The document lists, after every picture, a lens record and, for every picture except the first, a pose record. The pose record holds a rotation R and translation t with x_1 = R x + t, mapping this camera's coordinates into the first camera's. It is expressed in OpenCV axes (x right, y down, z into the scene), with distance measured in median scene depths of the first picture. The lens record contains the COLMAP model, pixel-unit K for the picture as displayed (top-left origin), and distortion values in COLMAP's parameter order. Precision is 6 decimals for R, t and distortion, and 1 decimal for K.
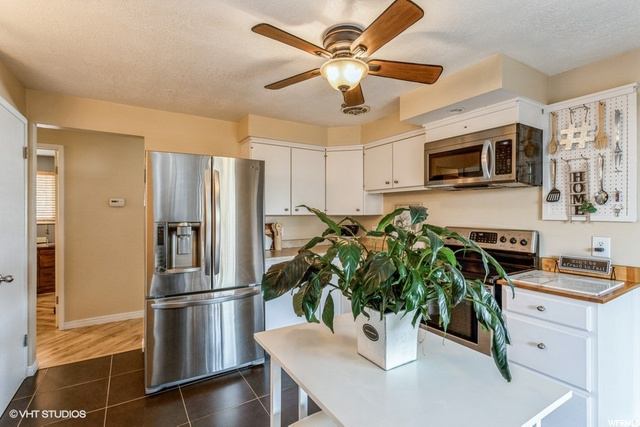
lens RADIAL K [[305.5, 0, 321.2], [0, 305.5, 212.2], [0, 0, 1]] dist [0.012834, 0.001524]
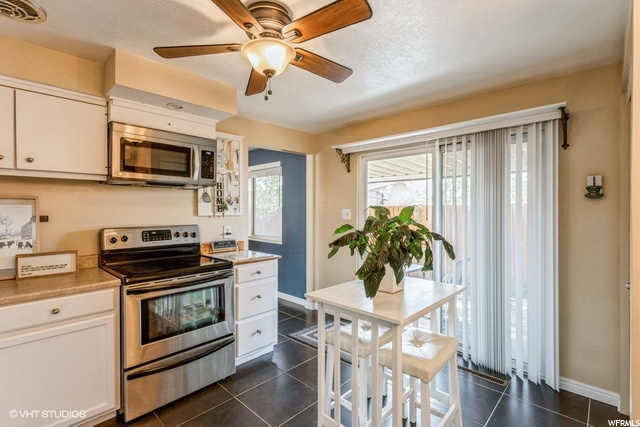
lens RADIAL K [[305.5, 0, 319.4], [0, 305.5, 210.9], [0, 0, 1]] dist [0.012834, 0.001524]
pose [[-0.240561, -0.005206, 0.970620, -0.666503], [0.004121, 0.999971, 0.006385, -0.002096], [-0.970625, 0.005536, -0.240533, 0.846206]]
